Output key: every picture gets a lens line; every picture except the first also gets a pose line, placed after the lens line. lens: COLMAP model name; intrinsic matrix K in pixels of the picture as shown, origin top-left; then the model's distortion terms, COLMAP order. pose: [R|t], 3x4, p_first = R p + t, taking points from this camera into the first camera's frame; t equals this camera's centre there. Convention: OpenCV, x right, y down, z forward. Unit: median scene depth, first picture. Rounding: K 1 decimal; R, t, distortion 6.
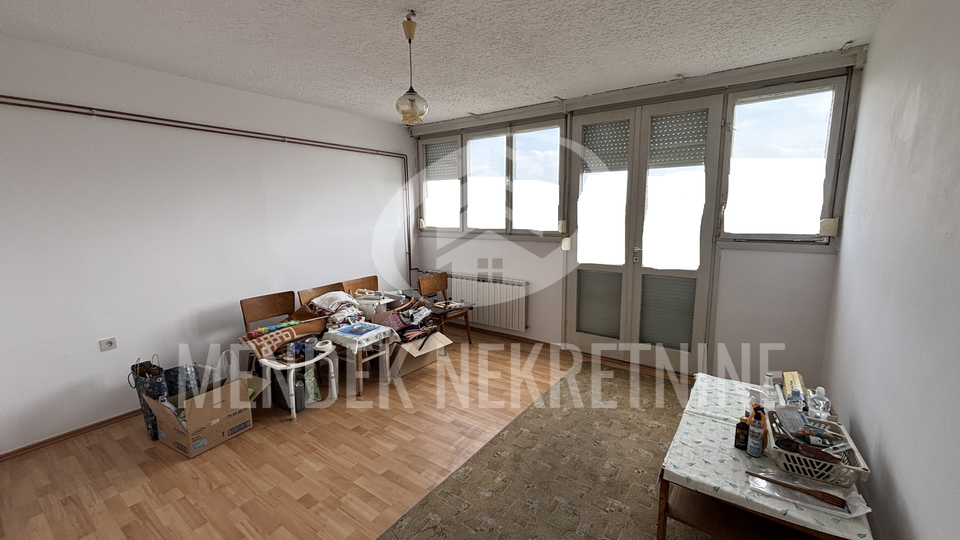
lens RADIAL K [[388.5, 0, 479.5], [0, 388.5, 266.8], [0, 0, 1]] dist [0.009487, -0.008042]
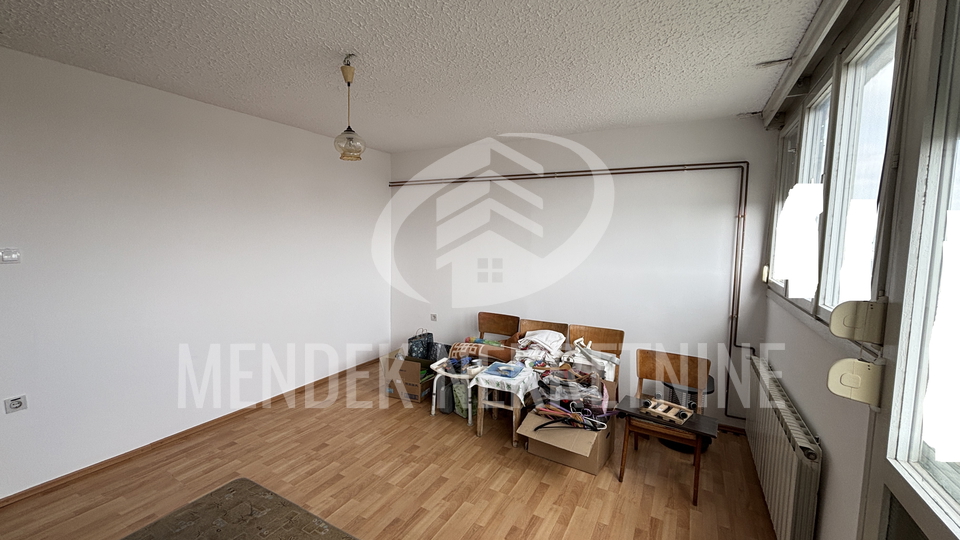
lens RADIAL K [[388.5, 0, 479.5], [0, 388.5, 266.8], [0, 0, 1]] dist [0.009487, -0.008042]
pose [[0.112160, 0.091988, -0.989423, 0.794869], [-0.172188, 0.982442, 0.071820, -0.191730], [0.978658, 0.162311, 0.126030, 1.079982]]
